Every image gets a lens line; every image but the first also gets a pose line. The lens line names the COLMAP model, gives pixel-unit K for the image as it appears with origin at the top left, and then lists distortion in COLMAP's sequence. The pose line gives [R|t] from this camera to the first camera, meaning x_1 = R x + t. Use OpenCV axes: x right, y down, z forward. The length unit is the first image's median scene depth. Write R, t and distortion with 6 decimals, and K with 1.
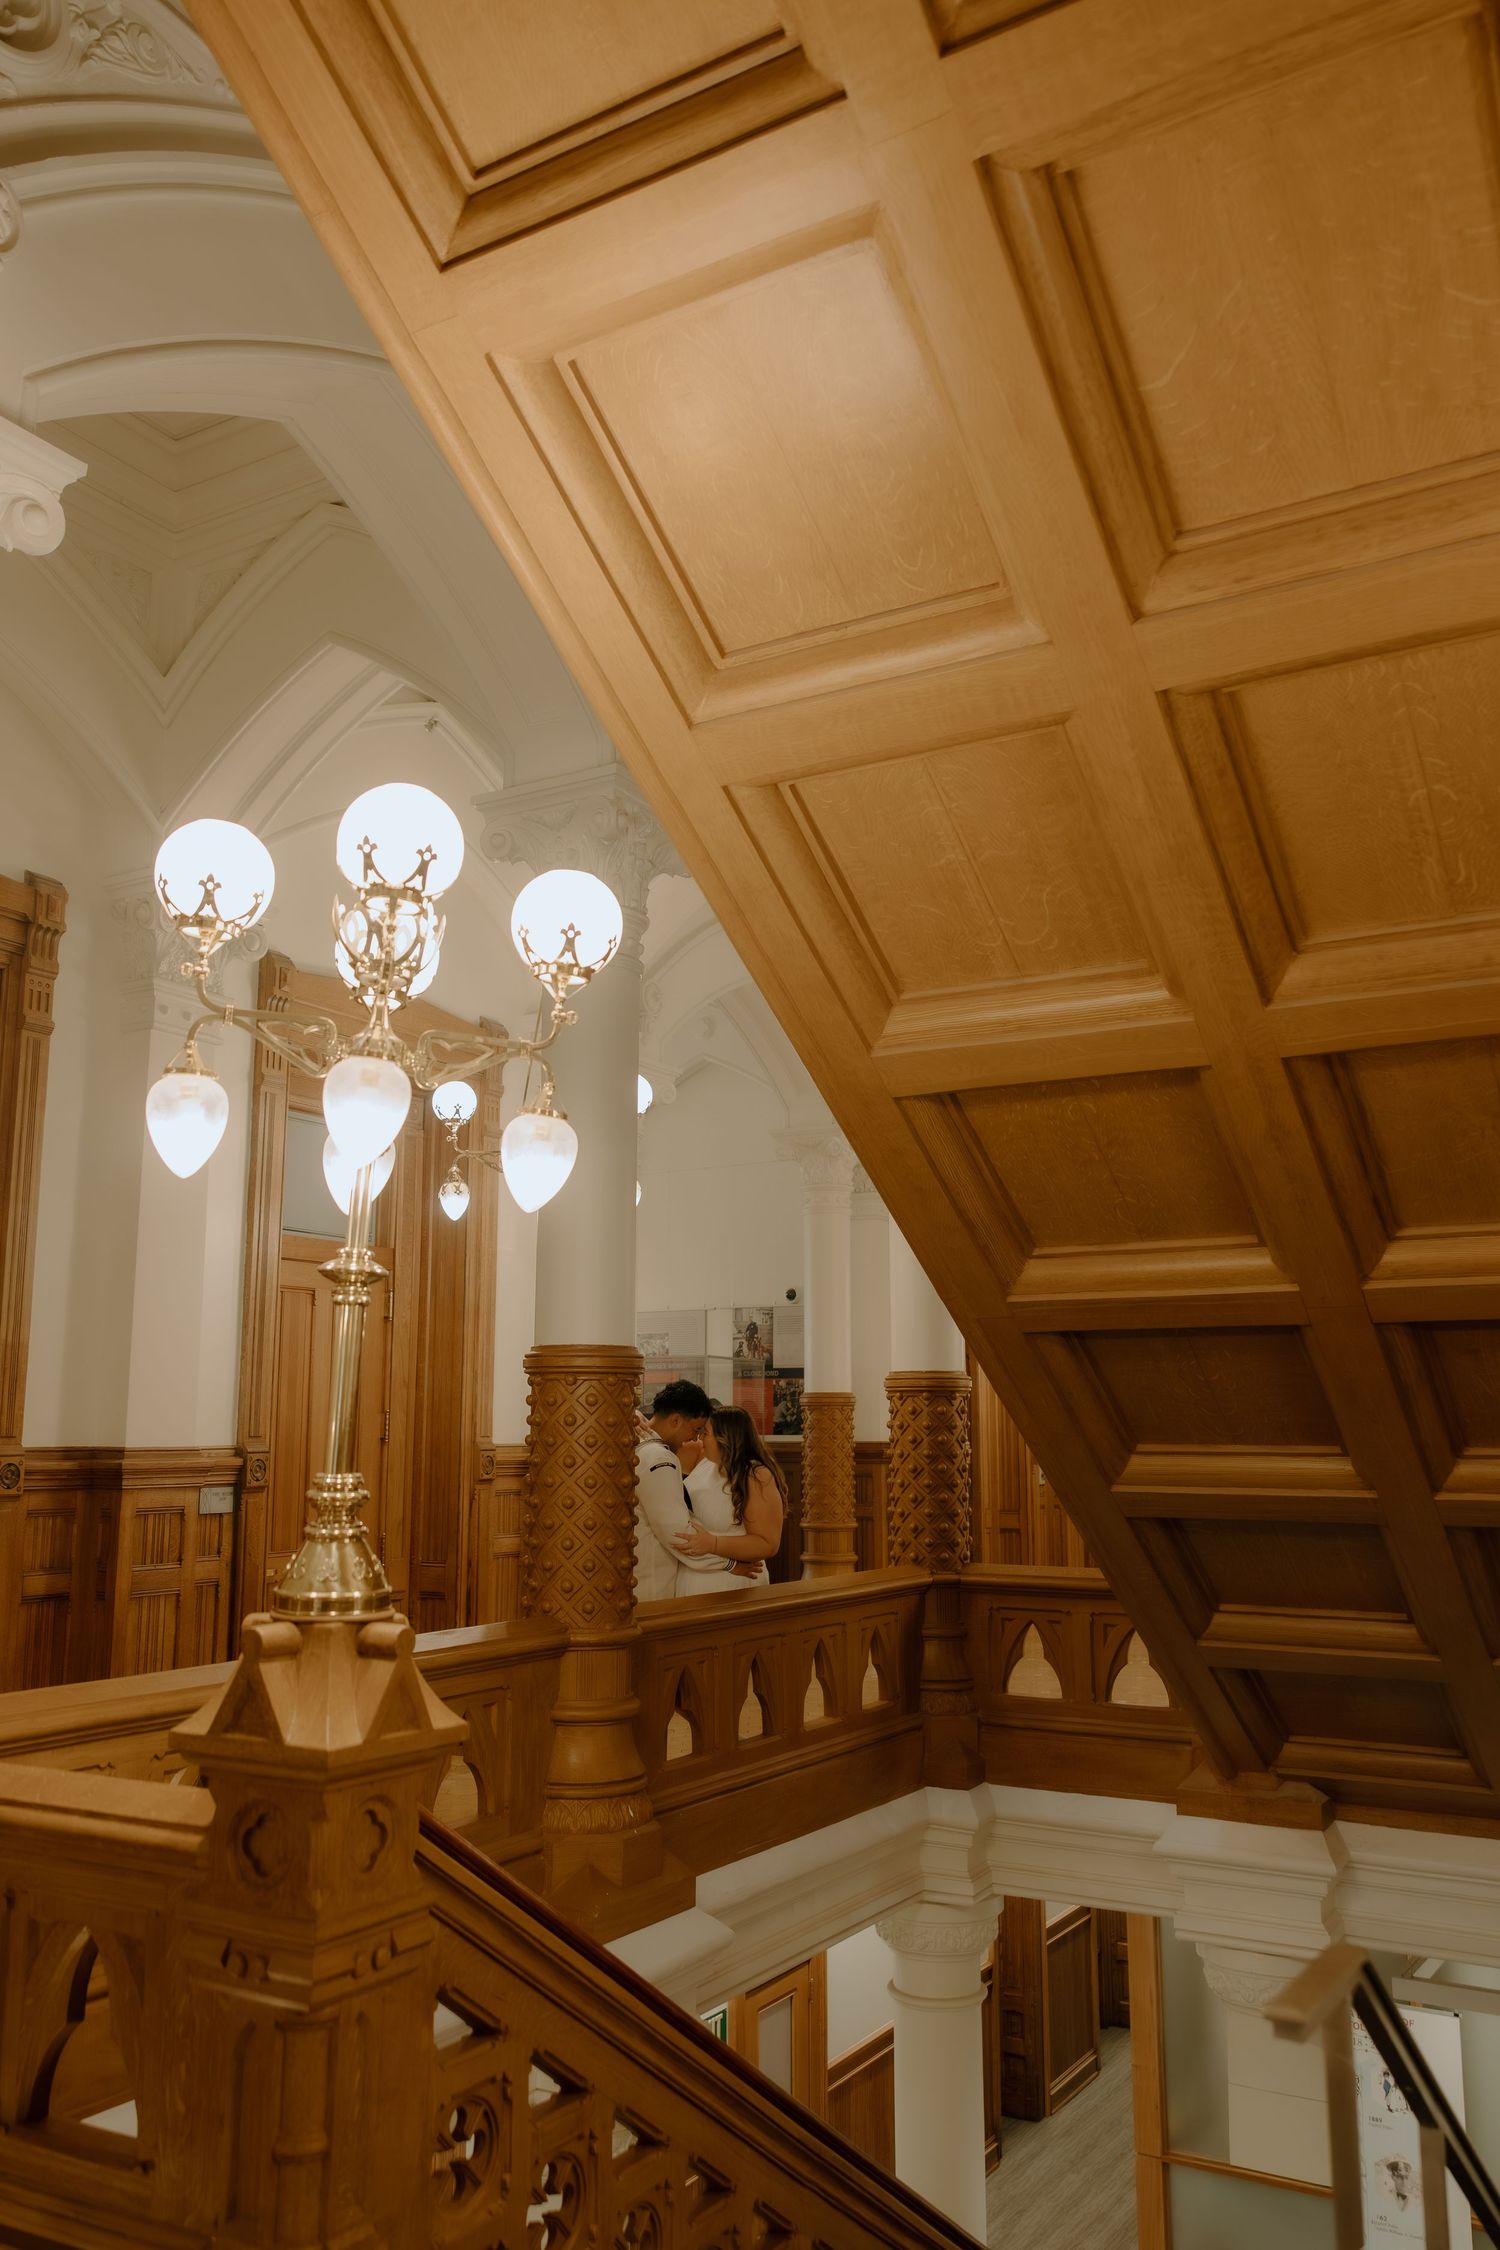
lens RADIAL K [[1777.4, 0, 783.1], [0, 1777.4, 1129.3], [0, 0, 1]] dist [-0.006438, 0.007627]
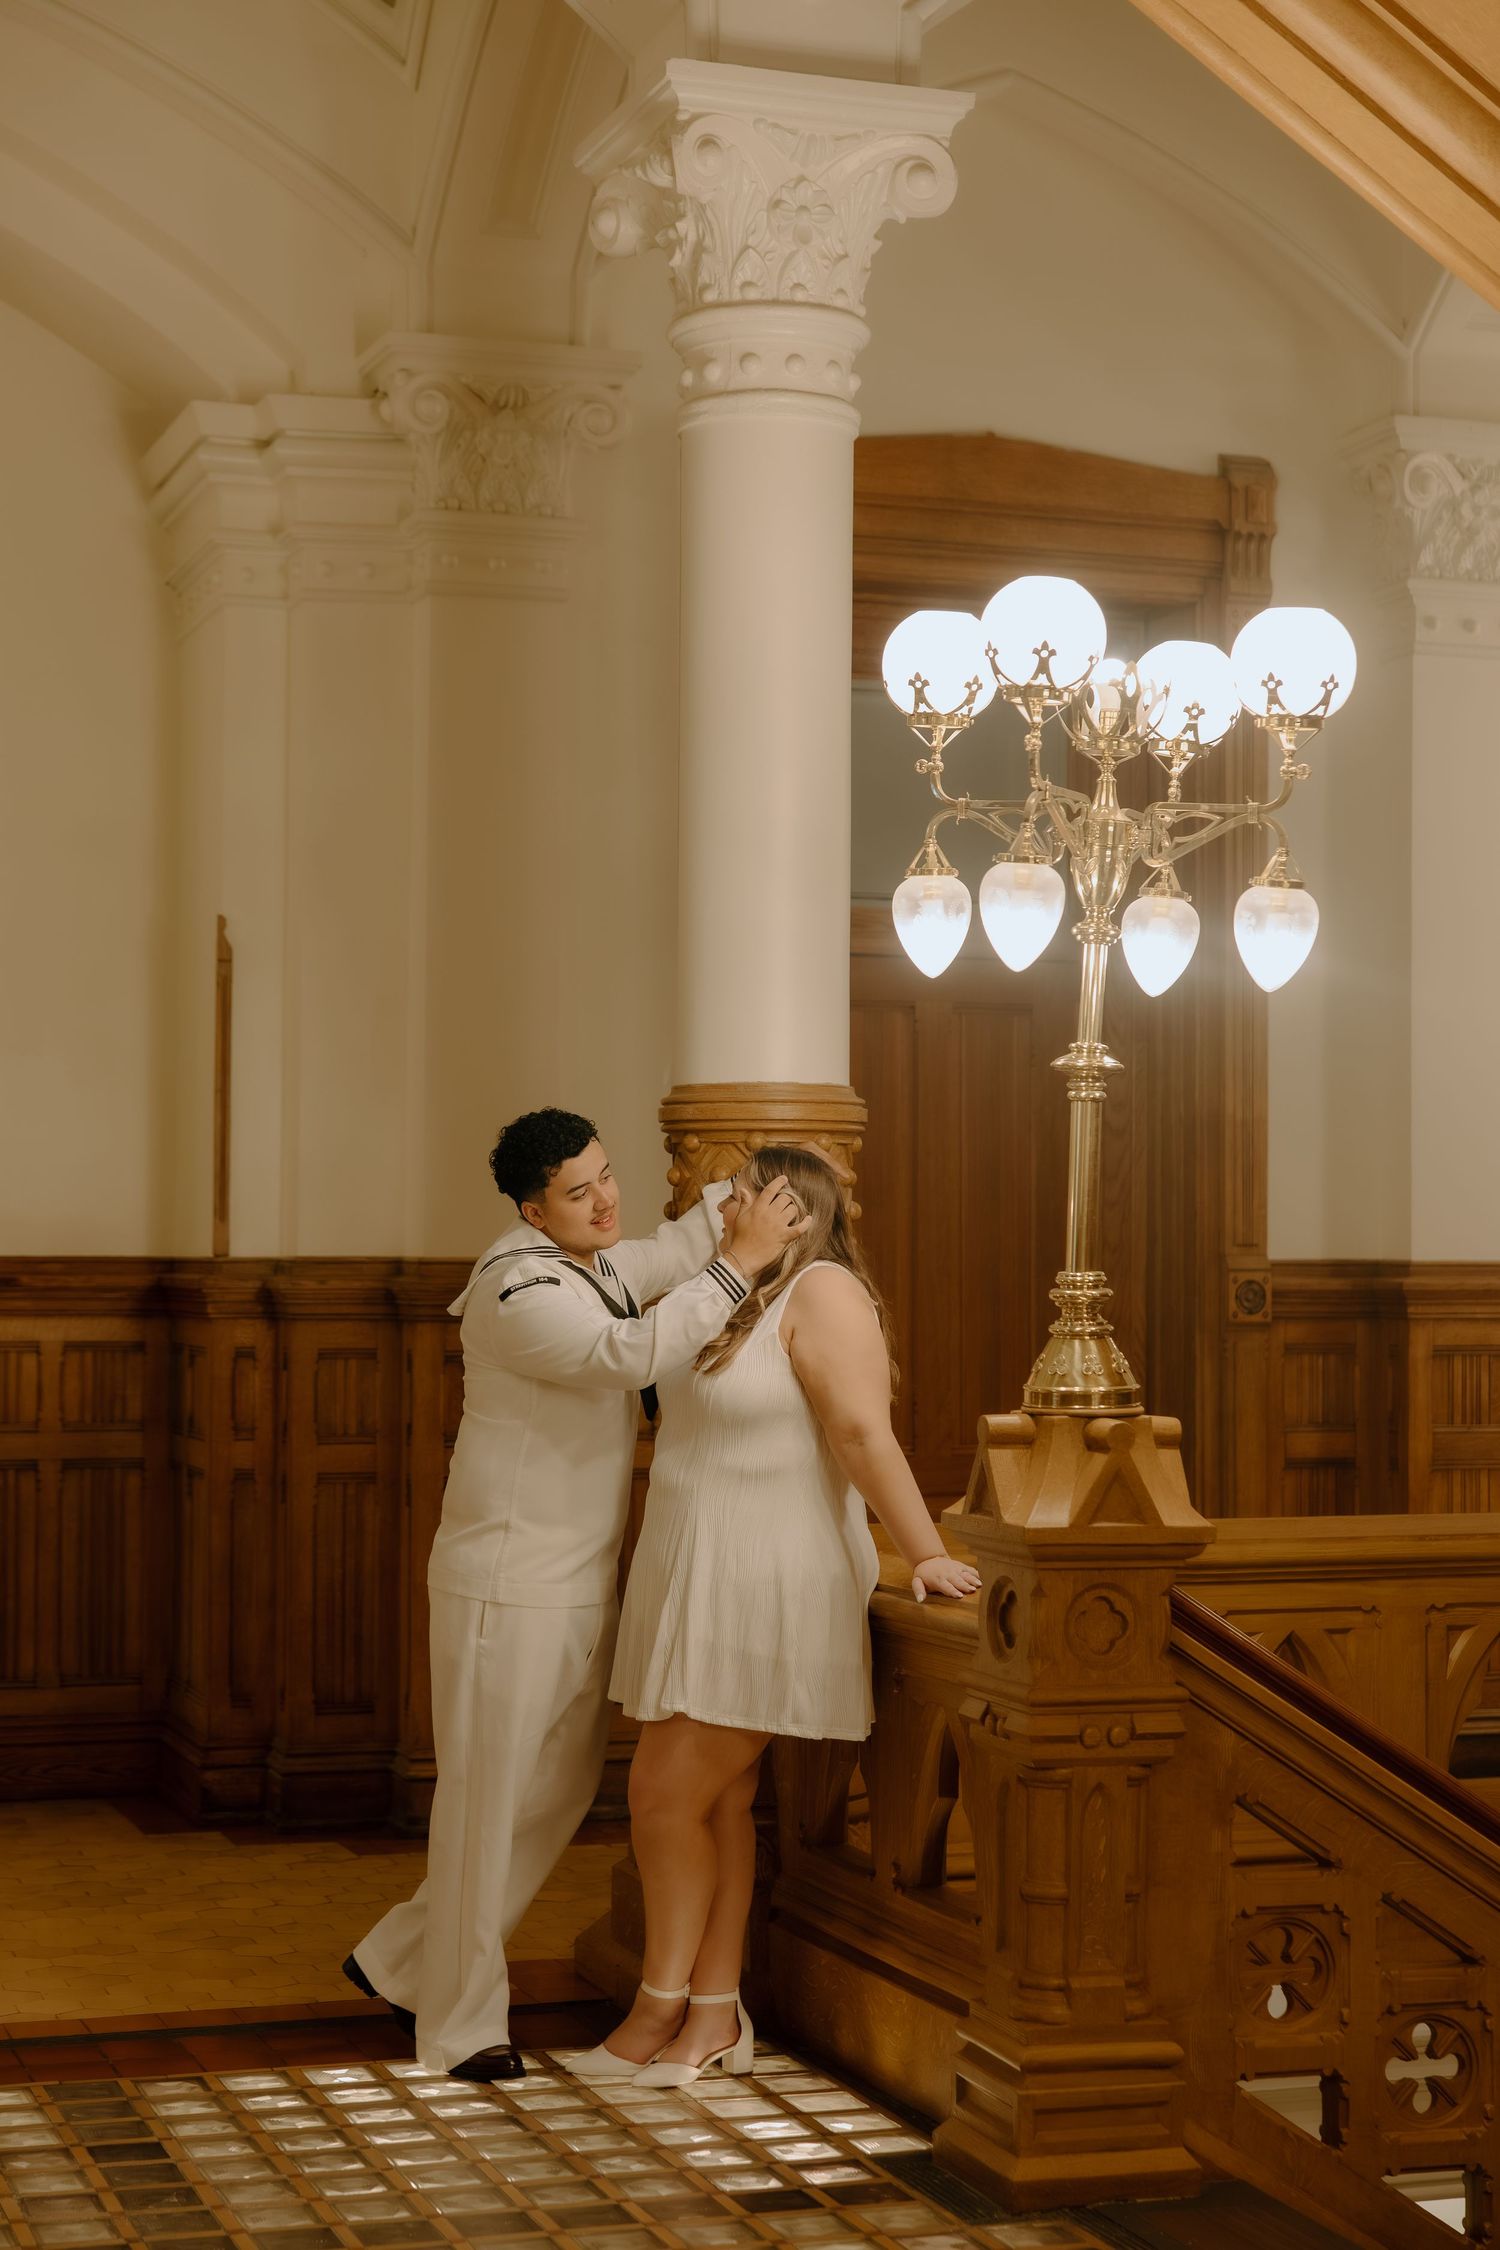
lens RADIAL K [[3722.4, 0, 751.7], [0, 3722.4, 1157.3], [0, 0, 1]] dist [-0.013131, -0.166073]
pose [[0.756482, -0.013822, -0.653869, 0.945587], [0.107165, 0.988883, 0.103079, -0.099449], [0.645175, -0.148049, 0.749554, -0.644420]]
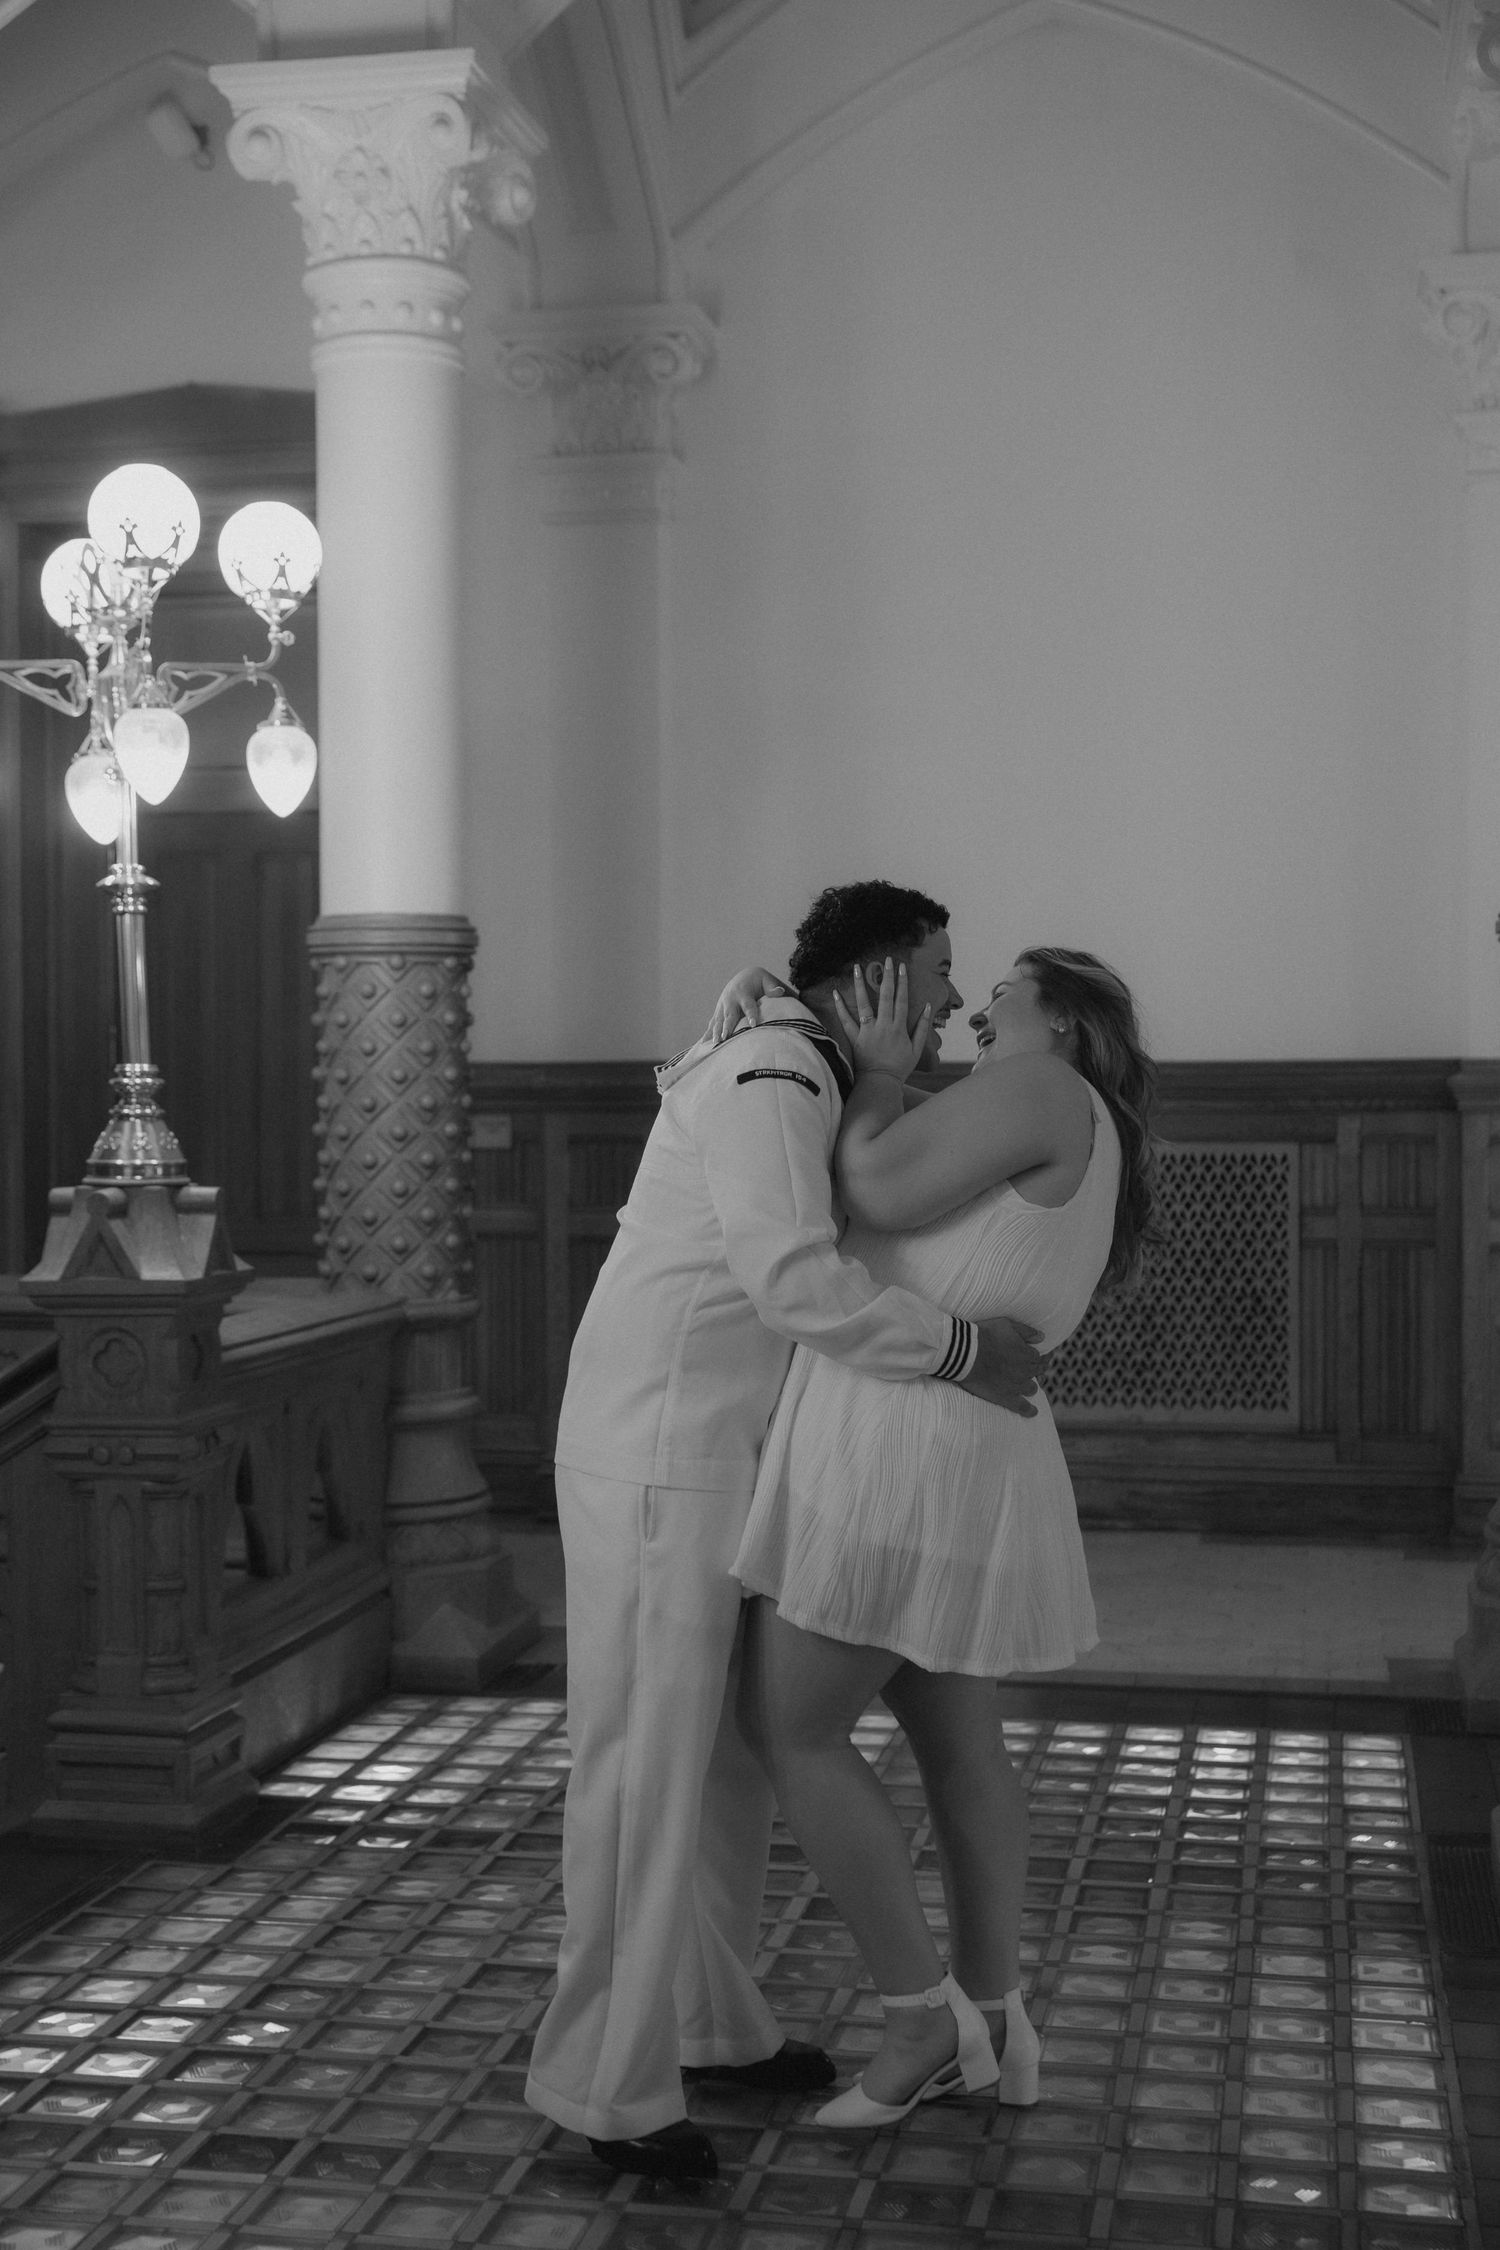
lens RADIAL K [[2953.7, 0, 750.0], [0, 2953.7, 1125.0], [0, 0, 1]] dist [-0.214185, 1.026262]
pose [[0.332766, 0.016088, -0.942872, 1.657752], [0.161952, 0.984024, 0.073947, 0.154091], [0.928998, -0.177307, 0.324845, 0.729157]]
